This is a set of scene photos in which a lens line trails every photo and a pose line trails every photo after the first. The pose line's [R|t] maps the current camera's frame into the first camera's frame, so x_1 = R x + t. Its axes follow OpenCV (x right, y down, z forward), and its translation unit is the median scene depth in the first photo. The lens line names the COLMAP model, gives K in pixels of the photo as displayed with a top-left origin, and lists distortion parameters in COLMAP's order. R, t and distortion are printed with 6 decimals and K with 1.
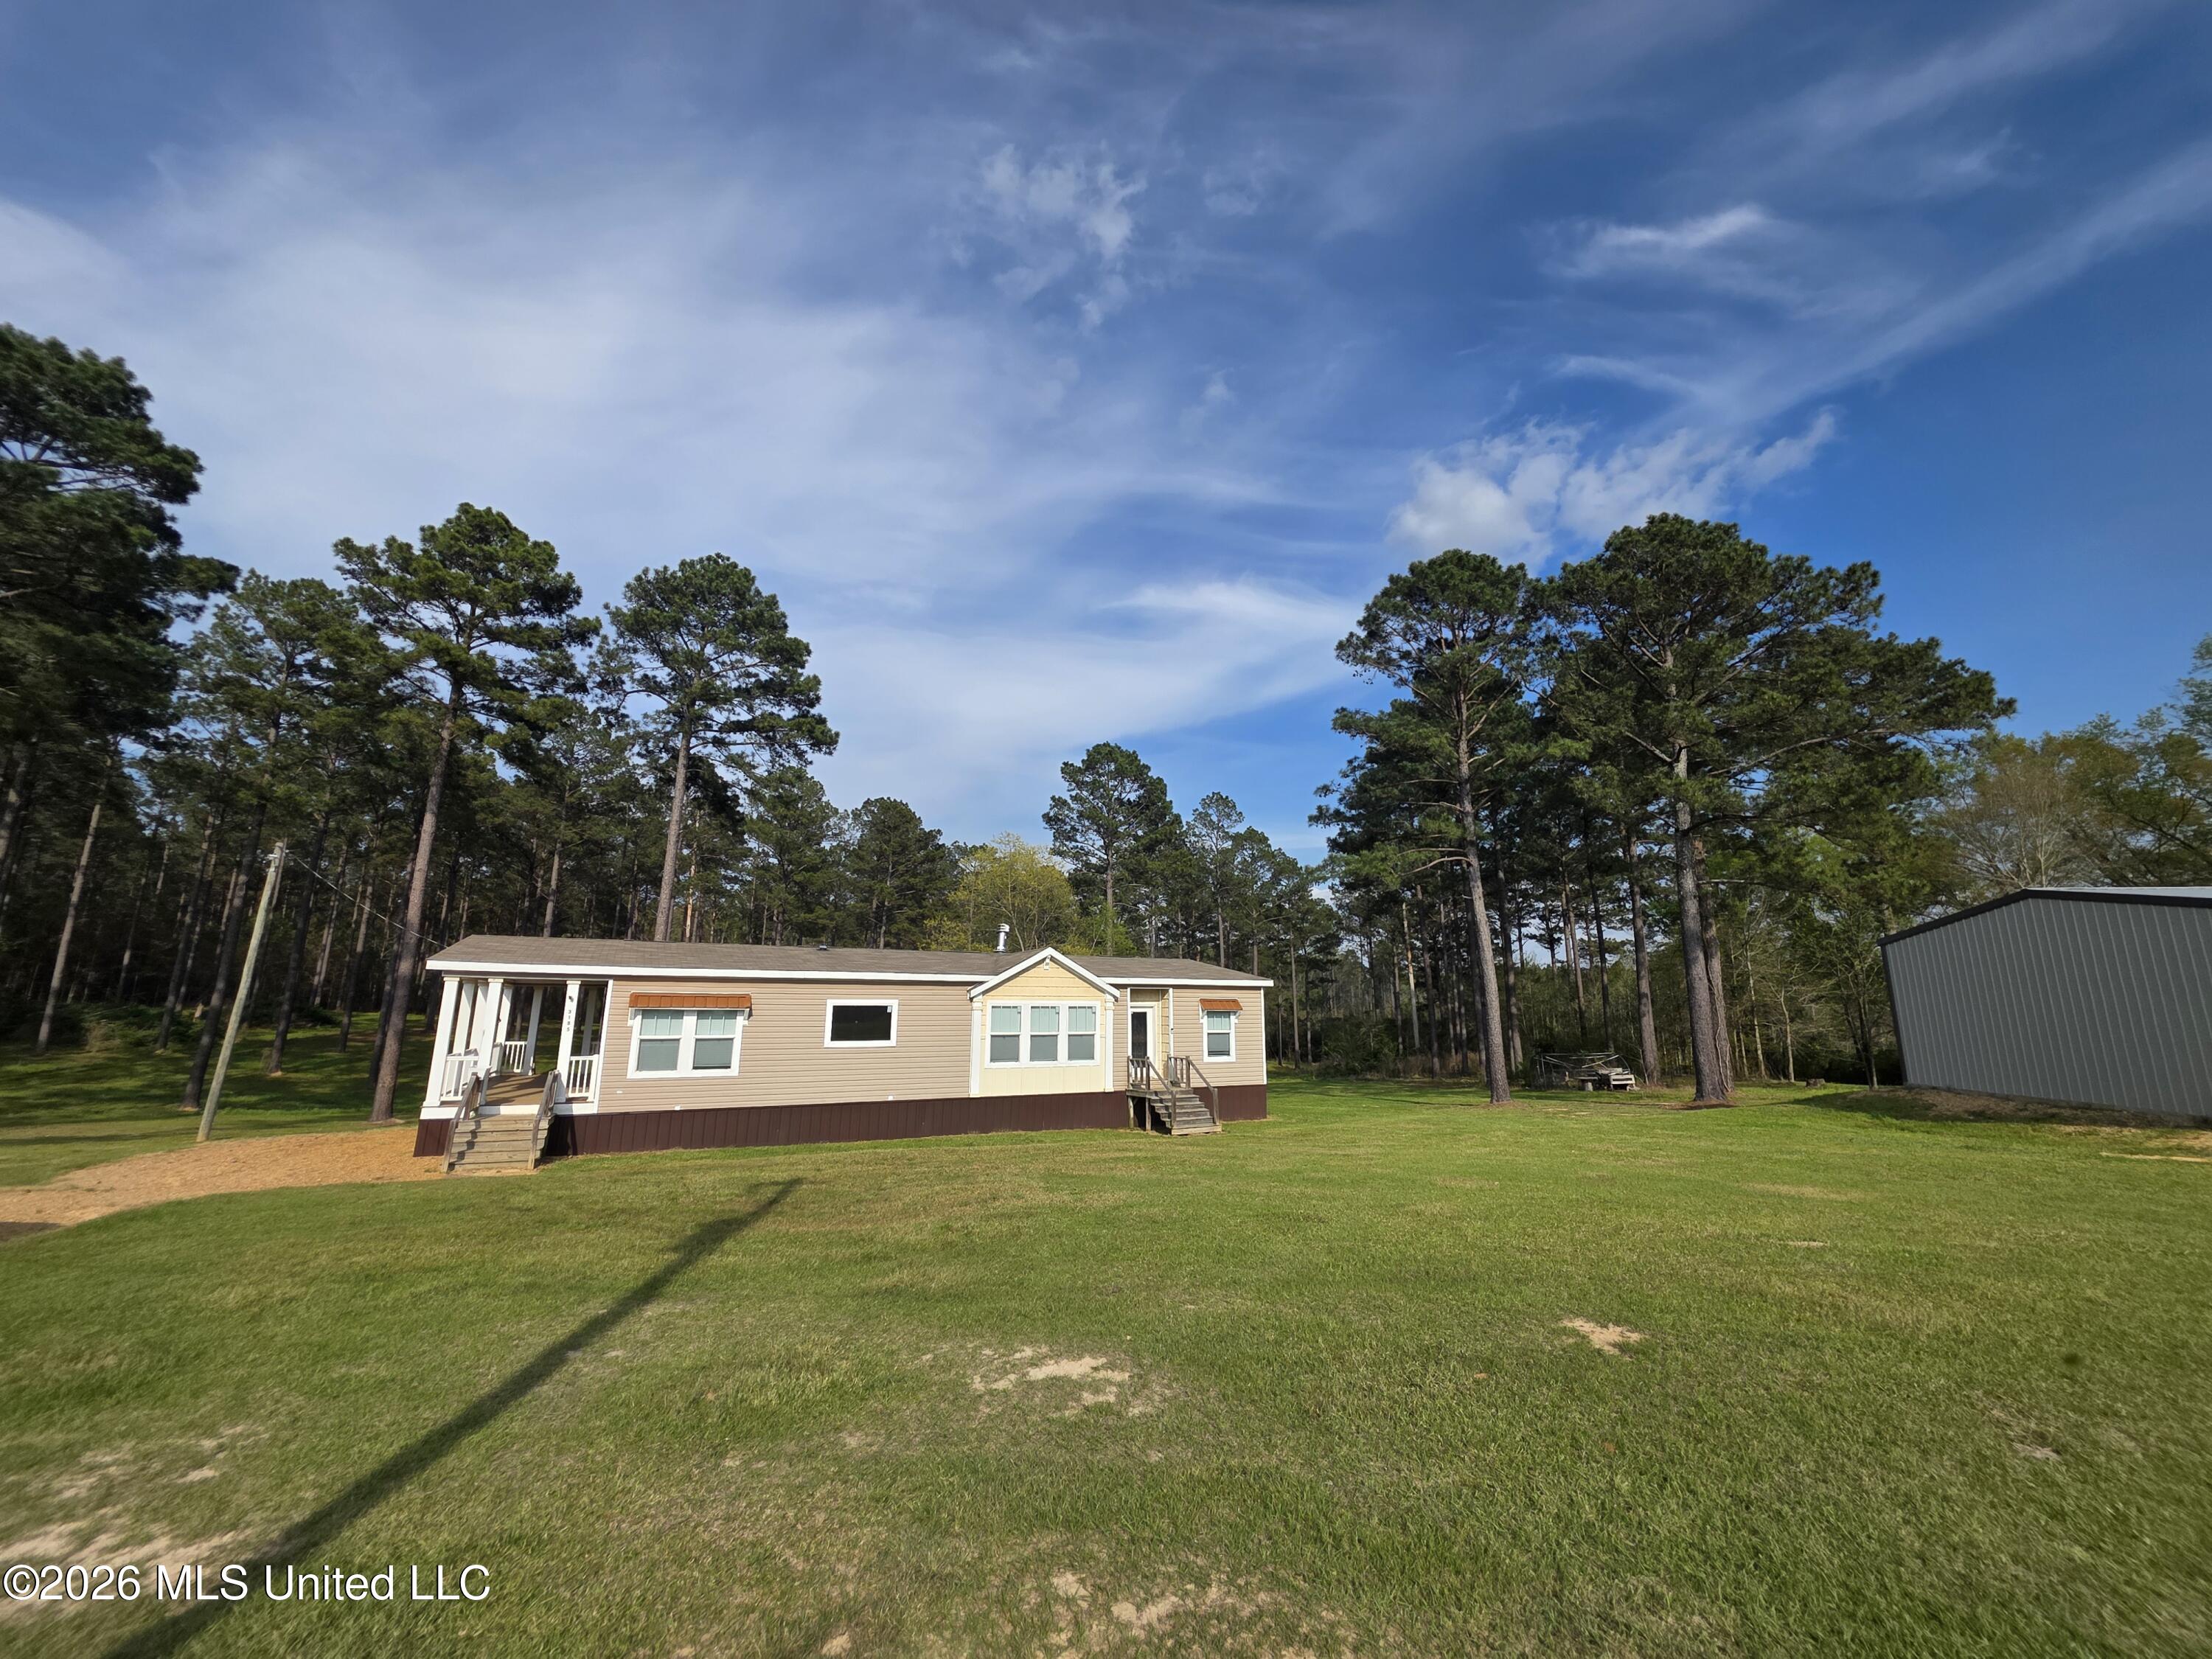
lens RADIAL K [[878.8, 0, 1101.6], [0, 878.8, 824.2], [0, 0, 1]] dist [0.006896, -0.001490]
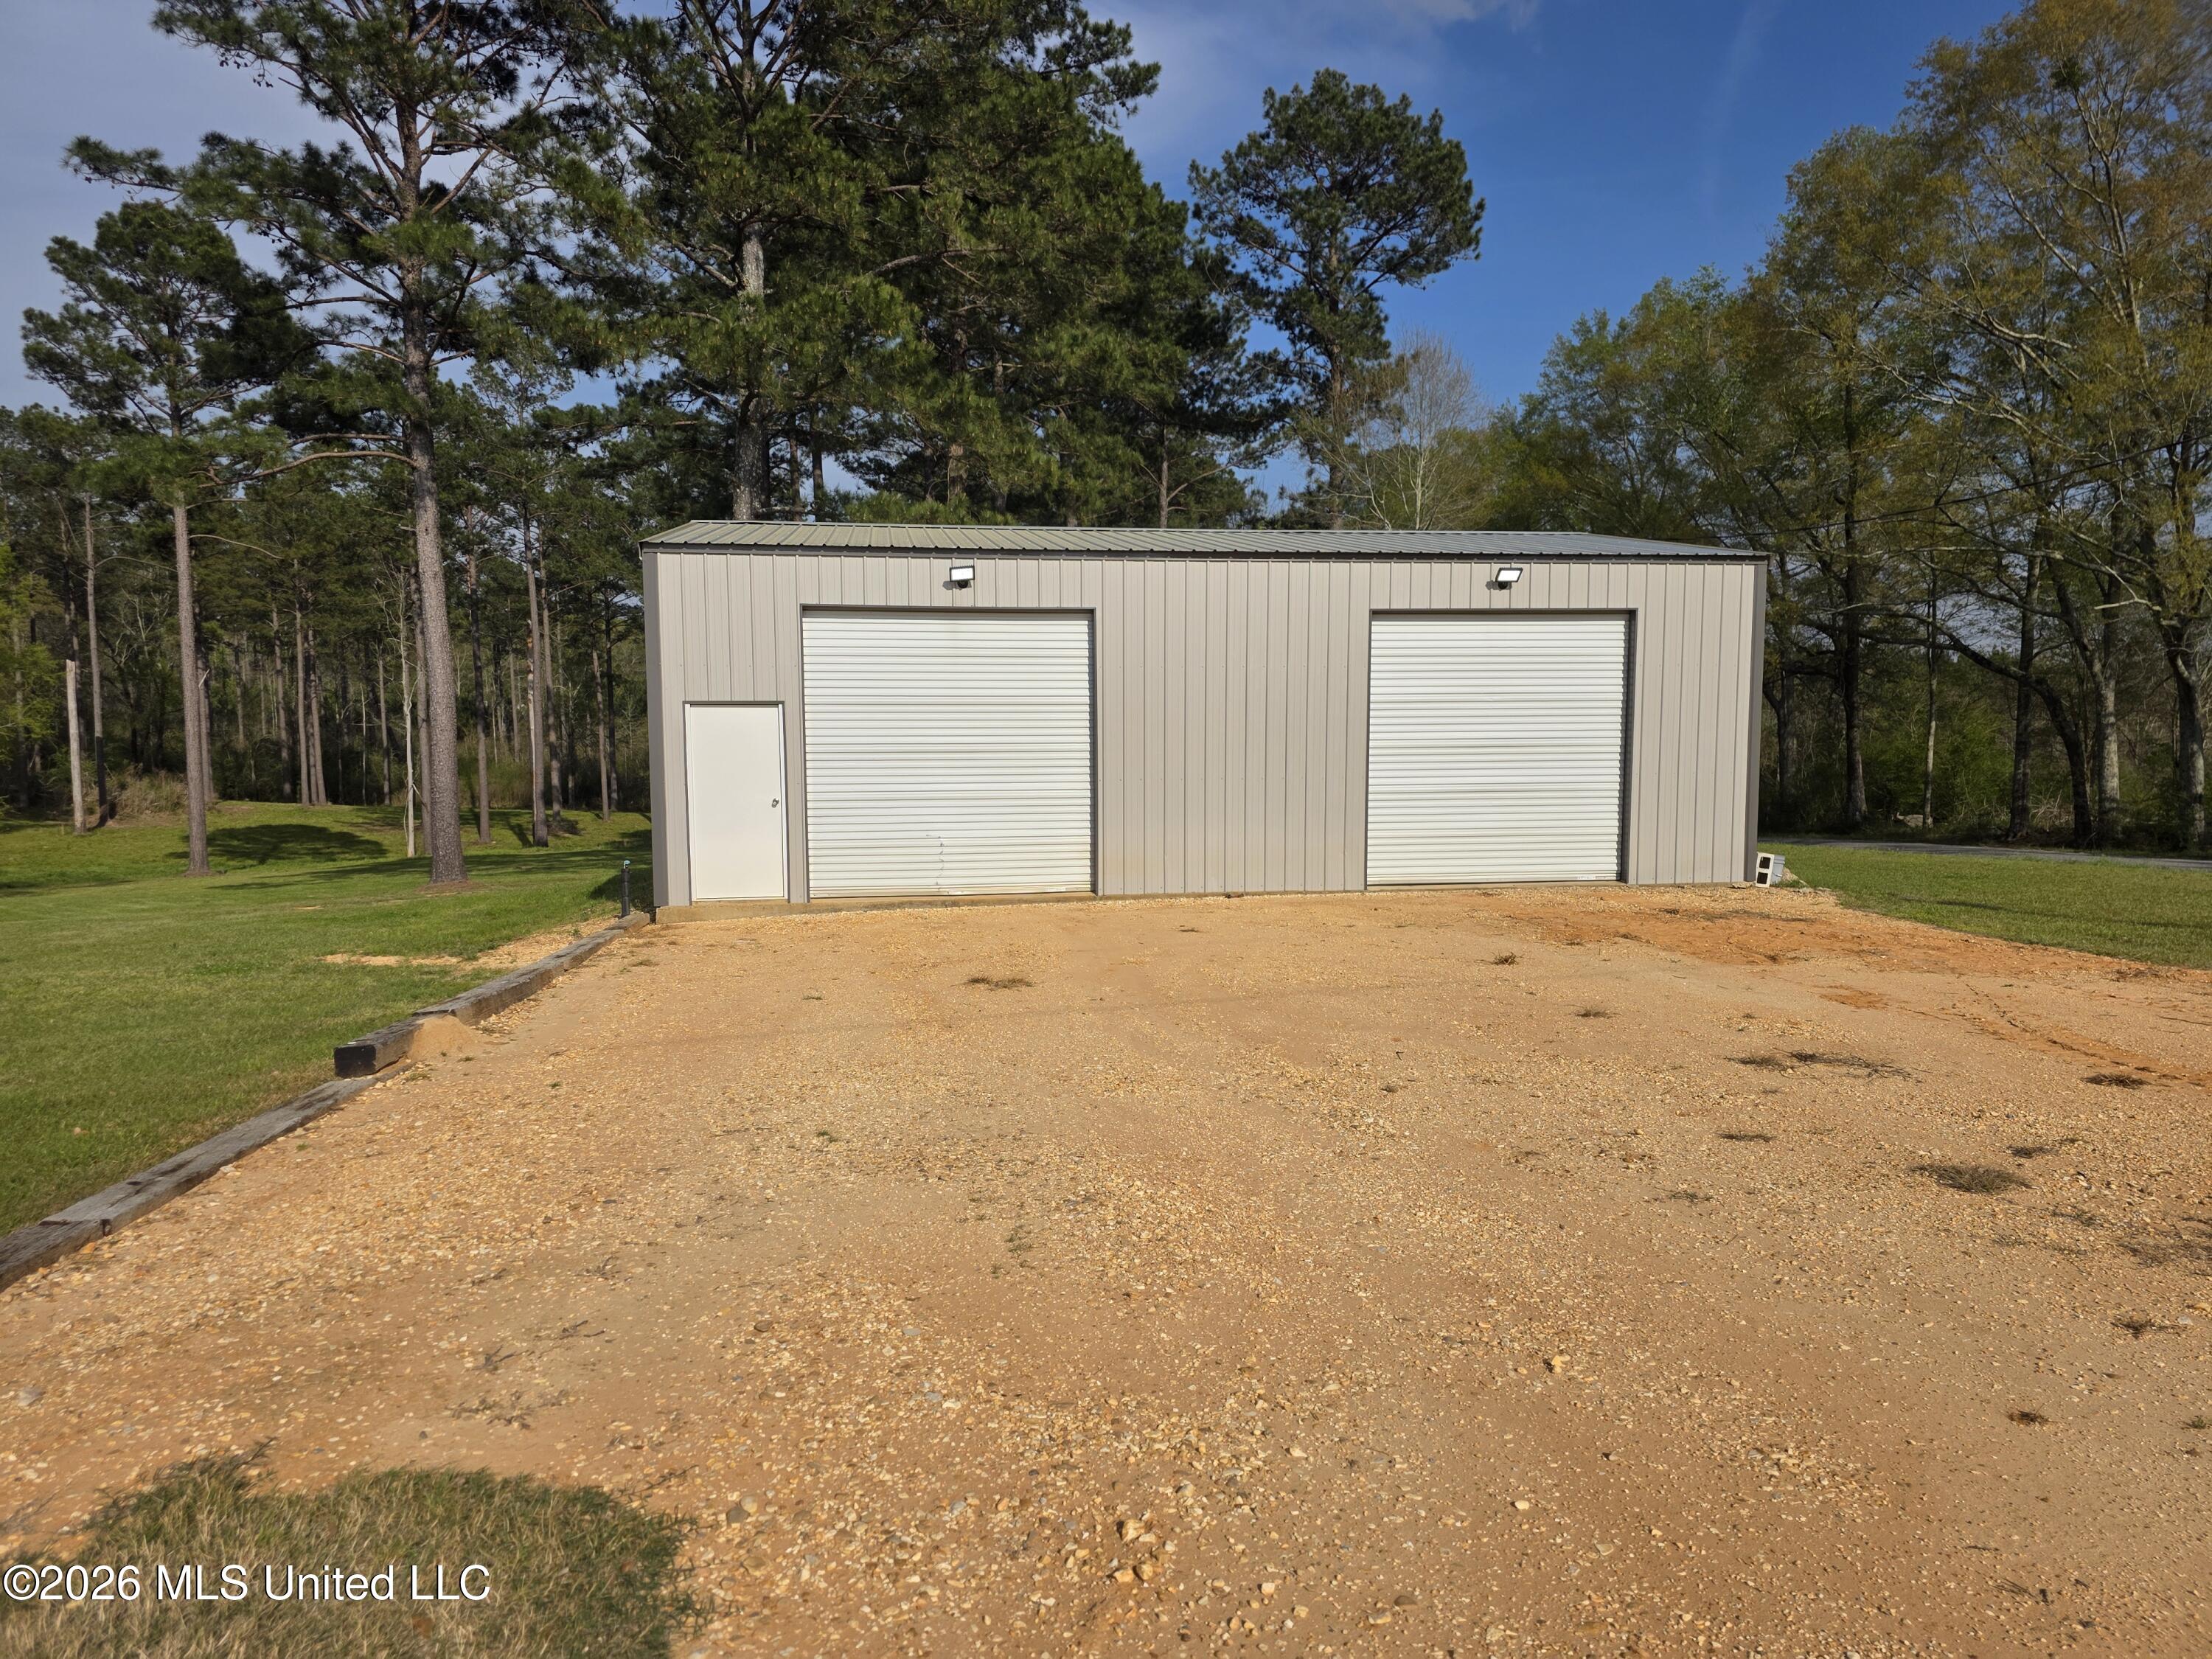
lens RADIAL K [[1483.4, 0, 1109.4], [0, 1483.4, 831.9], [0, 0, 1]] dist [0.062463, -0.057566]
pose [[0.963115, -0.031605, 0.267228, 0.520711], [-0.042868, 0.962375, 0.268321, -0.004982], [-0.265654, -0.269880, 0.925523, -0.033664]]
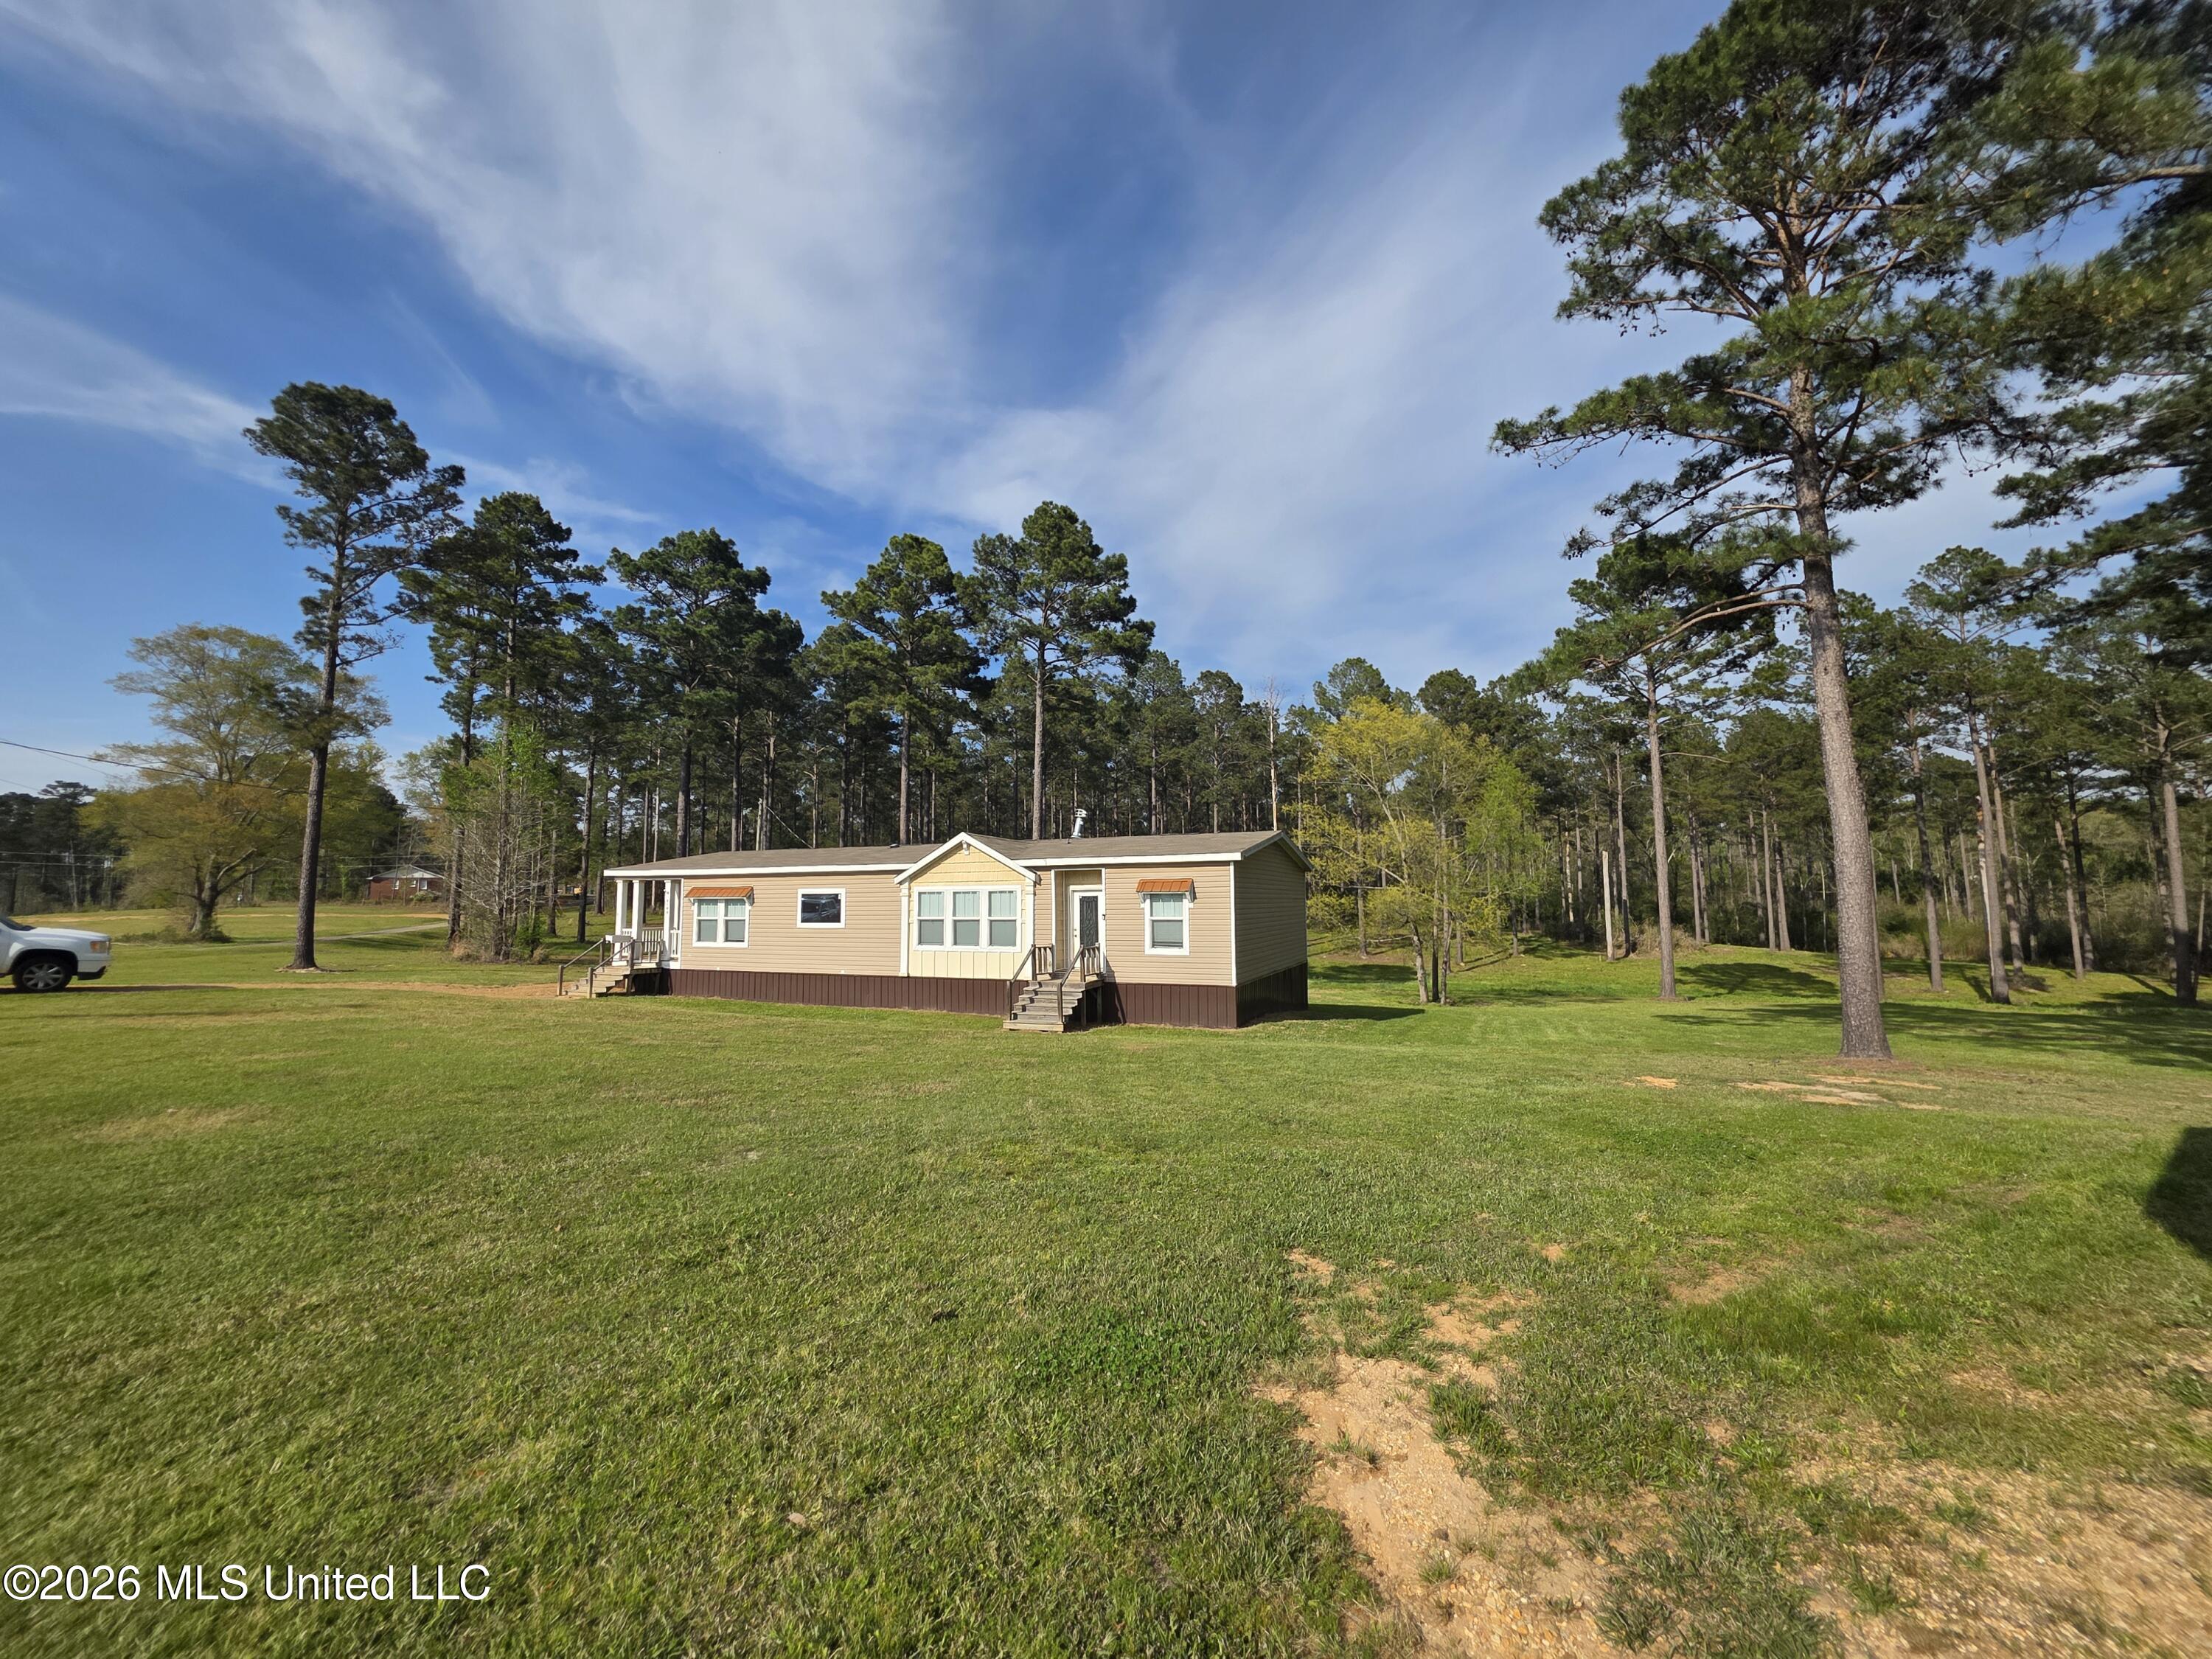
lens RADIAL K [[878.8, 0, 1108.0], [0, 878.8, 823.3], [0, 0, 1]] dist [0.006896, -0.001490]
pose [[0.639869, -0.078572, -0.764457, 0.488440], [0.167453, 0.985112, 0.038911, 0.072967], [0.750018, -0.152908, 0.643500, 0.302345]]
